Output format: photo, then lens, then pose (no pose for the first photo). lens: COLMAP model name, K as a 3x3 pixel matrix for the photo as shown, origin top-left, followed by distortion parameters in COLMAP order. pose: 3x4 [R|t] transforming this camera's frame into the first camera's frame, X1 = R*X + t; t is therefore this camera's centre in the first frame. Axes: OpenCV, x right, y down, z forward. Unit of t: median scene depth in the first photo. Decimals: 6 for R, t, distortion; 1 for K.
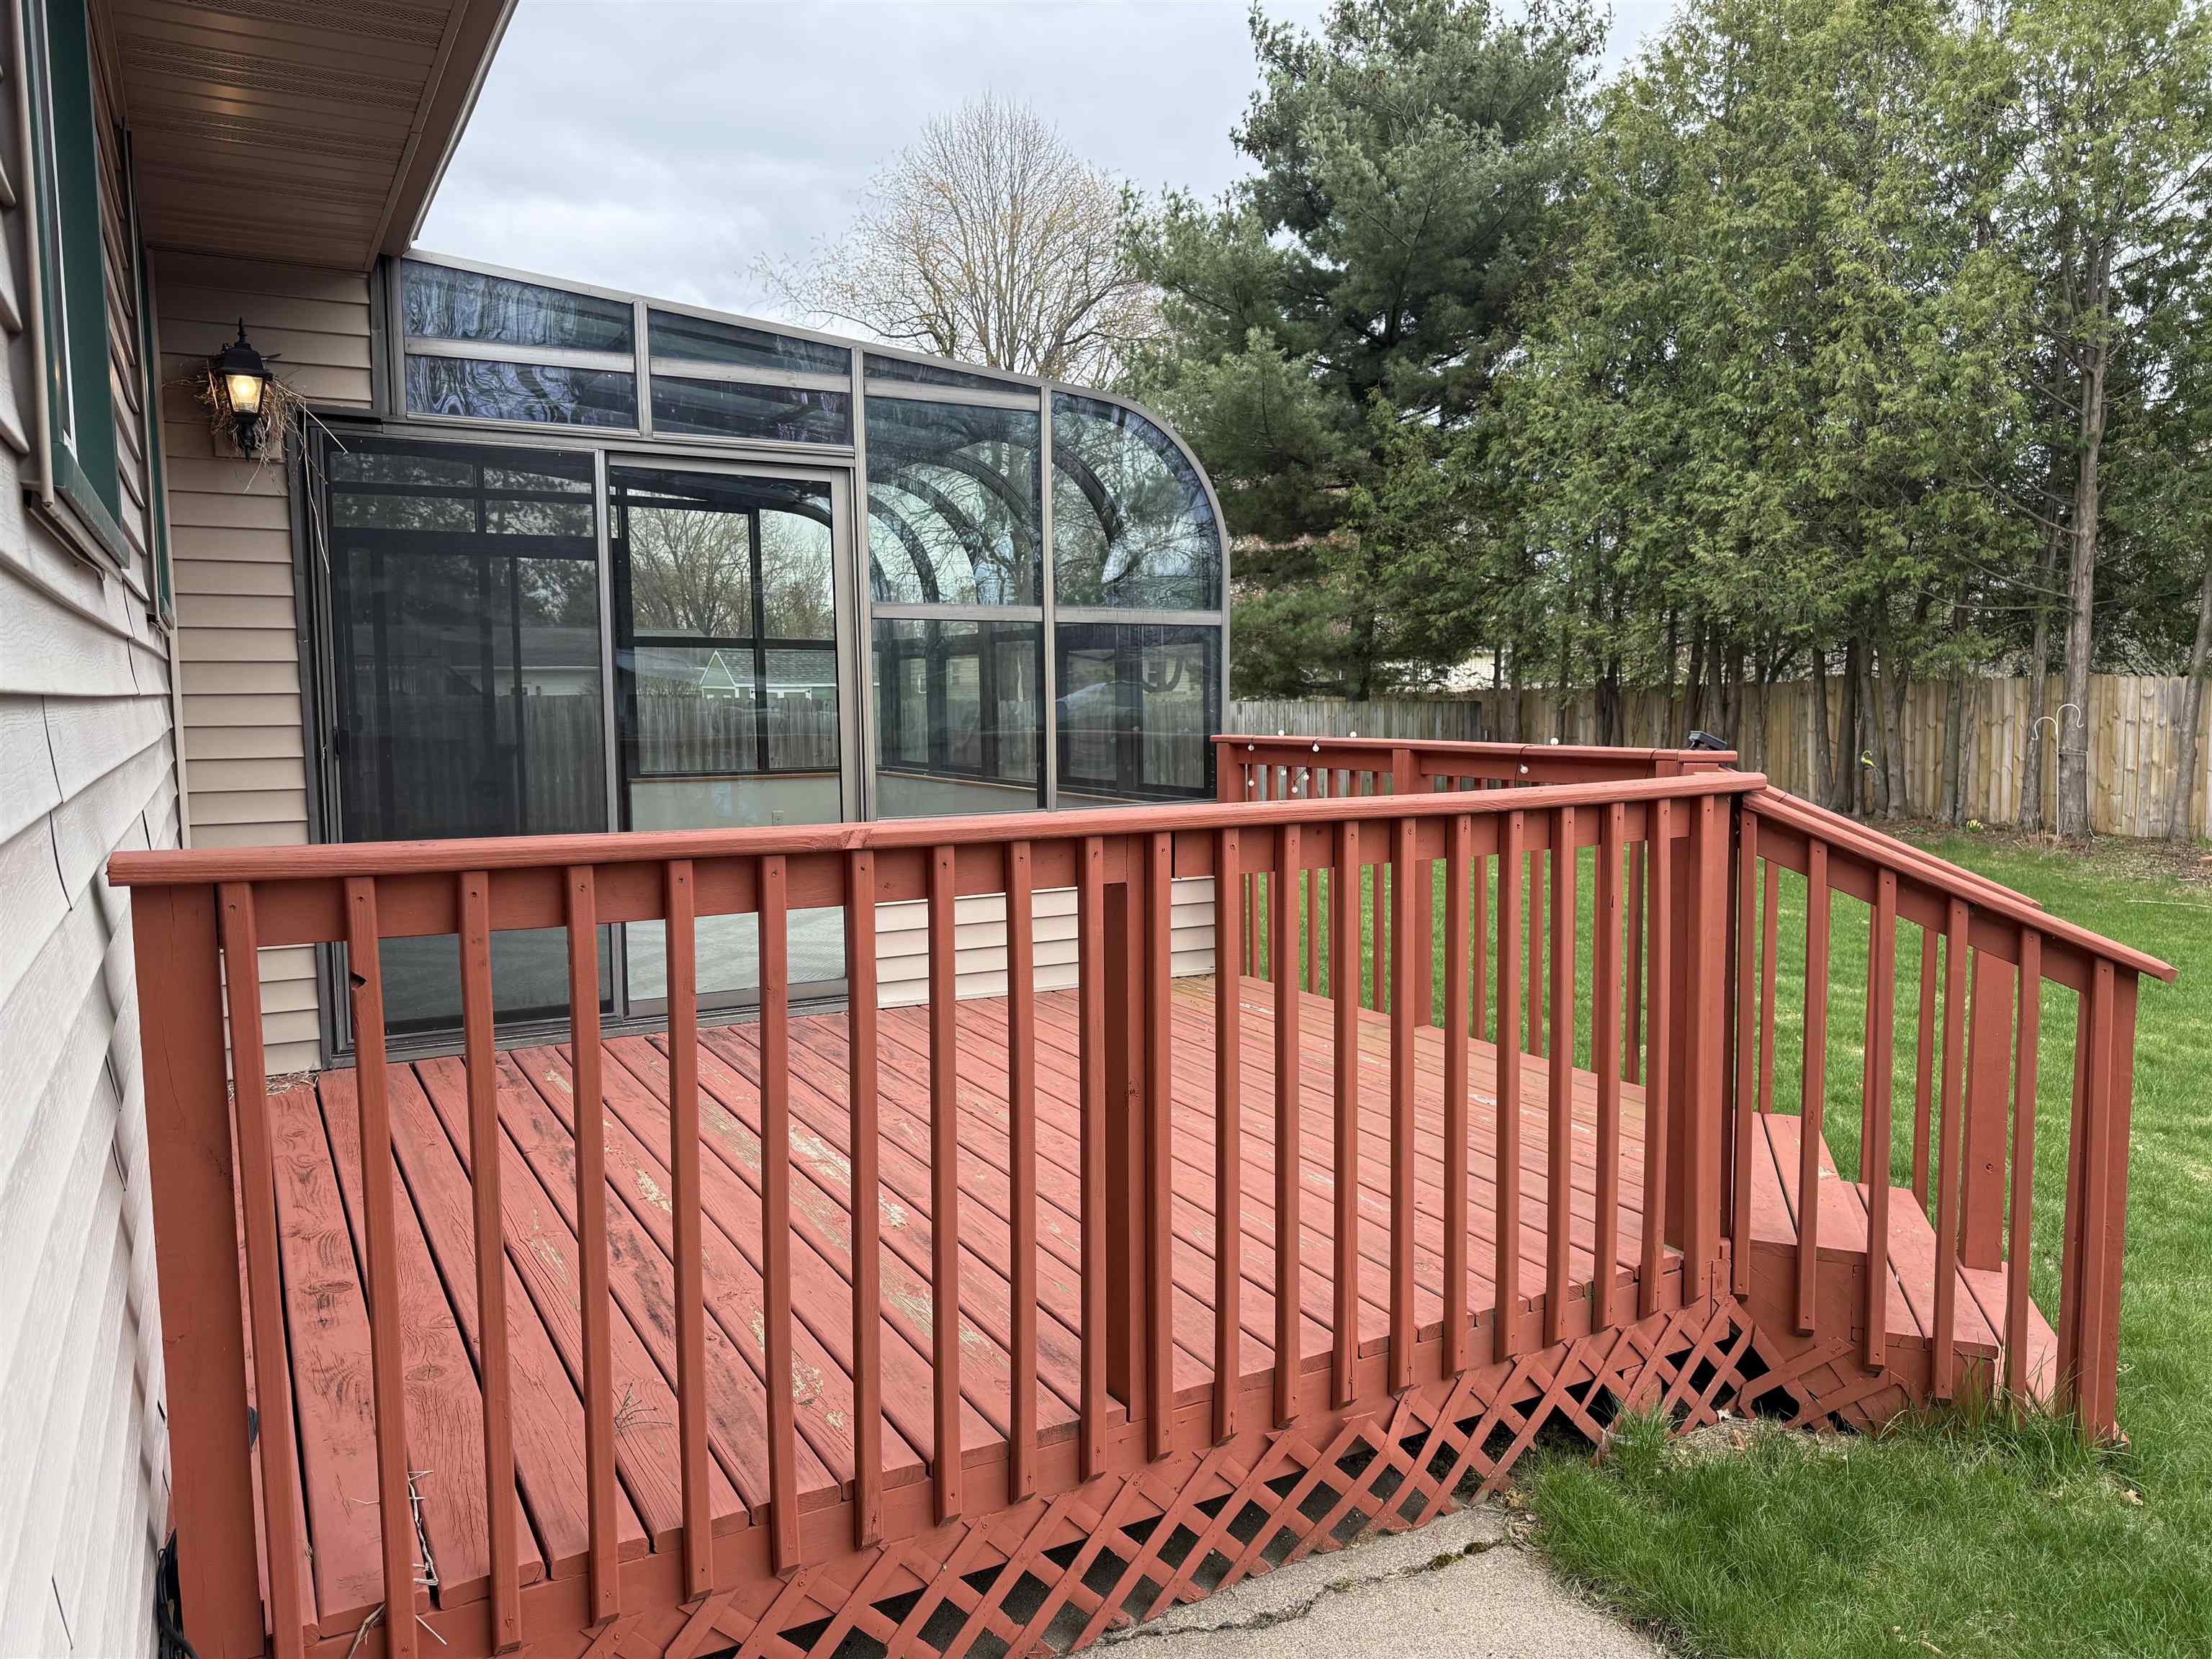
lens RADIAL K [[1602.6, 0, 1104.9], [0, 1602.6, 825.8], [0, 0, 1]] dist [0.018937, -0.039829]
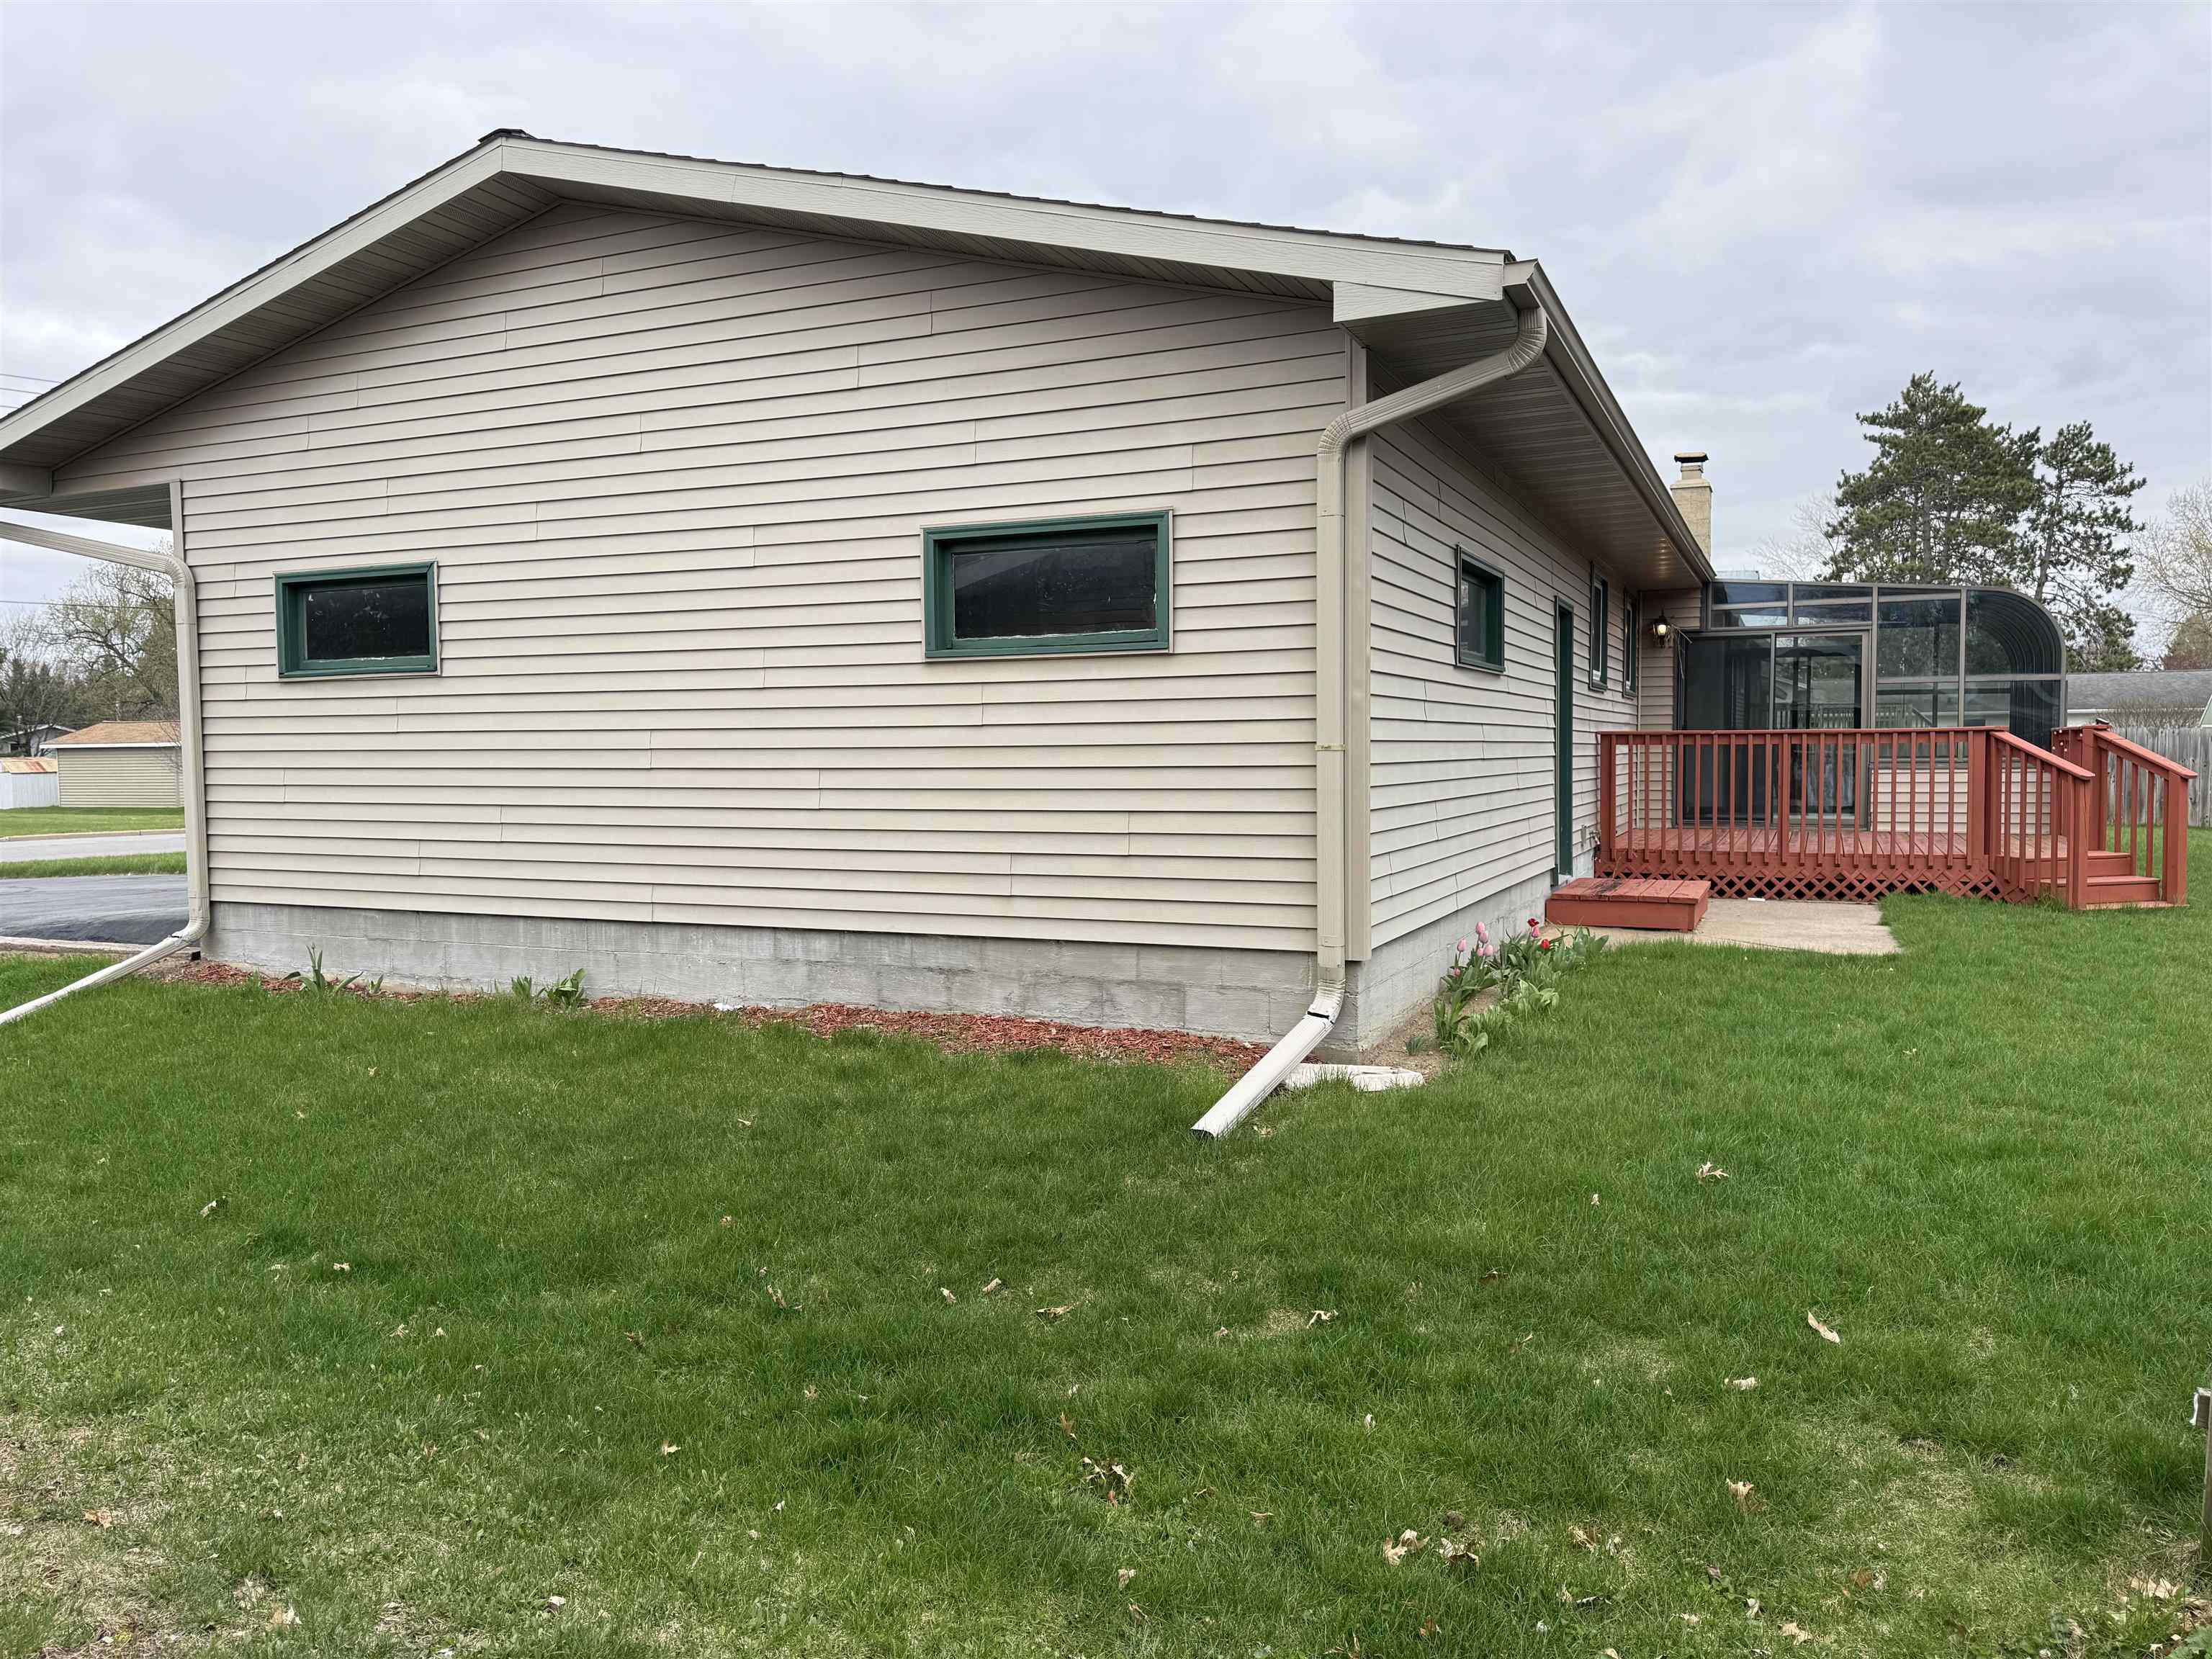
lens RADIAL K [[1602.6, 0, 1108.5], [0, 1602.6, 823.1], [0, 0, 1]] dist [0.018937, -0.039829]
pose [[0.597495, 0.035218, -0.801099, 1.560846], [-0.060708, 0.998155, -0.001398, 0.232934], [0.799571, 0.049469, 0.598531, -2.045496]]
